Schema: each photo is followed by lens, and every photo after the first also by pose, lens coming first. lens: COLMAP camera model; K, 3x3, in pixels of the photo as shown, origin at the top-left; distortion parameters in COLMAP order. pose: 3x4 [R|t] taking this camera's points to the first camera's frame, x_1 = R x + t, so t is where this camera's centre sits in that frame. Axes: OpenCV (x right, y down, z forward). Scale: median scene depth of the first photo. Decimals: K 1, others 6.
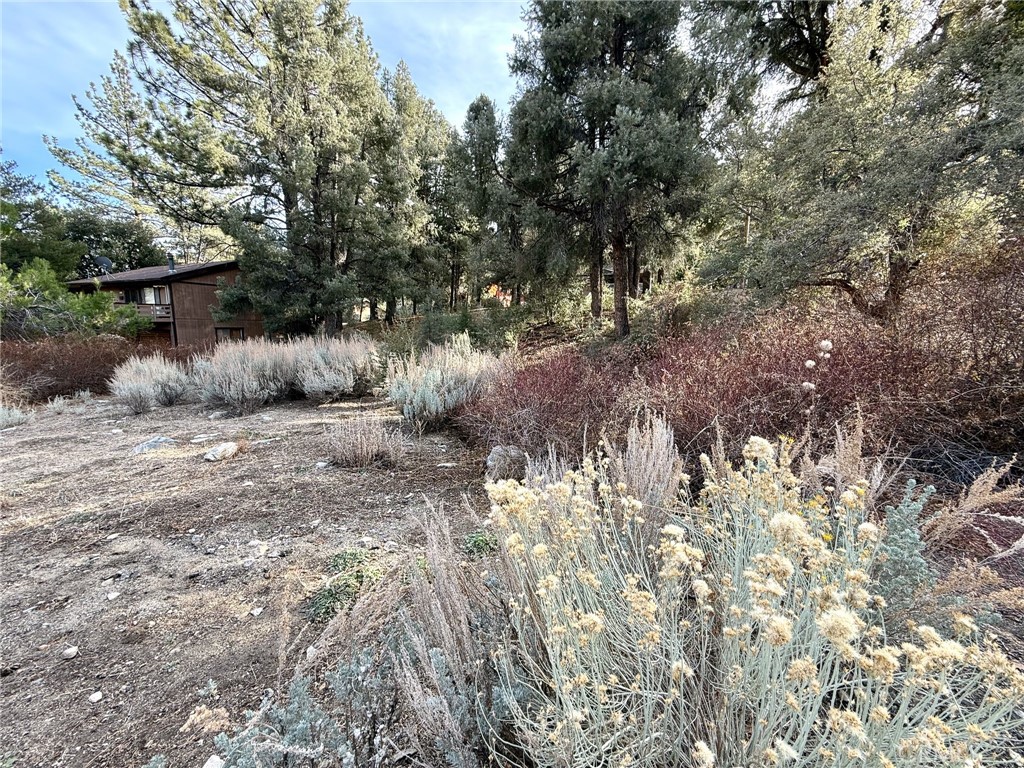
lens RADIAL K [[407.9, 0, 512.0], [0, 407.9, 384.0], [0, 0, 1]] dist [0.000667, -0.000281]
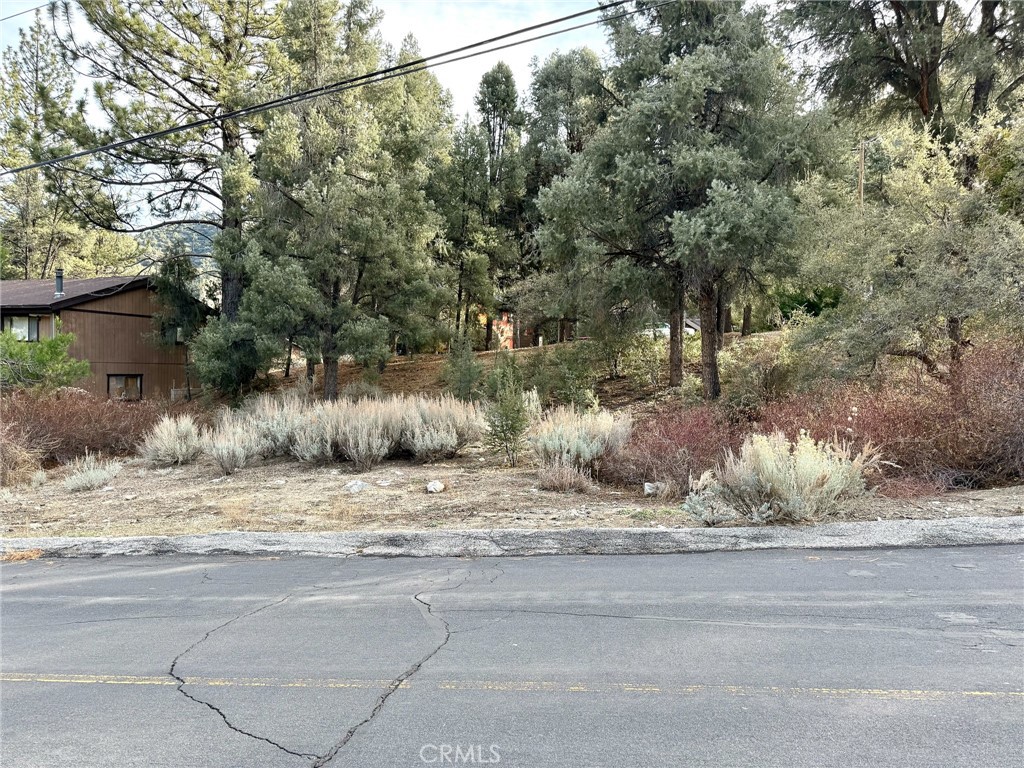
lens RADIAL K [[721.1, 0, 512.0], [0, 721.1, 384.0], [0, 0, 1]] dist [0.101933, -0.108070]
pose [[0.999119, 0.008229, 0.041154, -0.162497], [-0.003321, 0.993015, -0.117942, 0.032124], [-0.041837, 0.117702, 0.992167, -0.383243]]
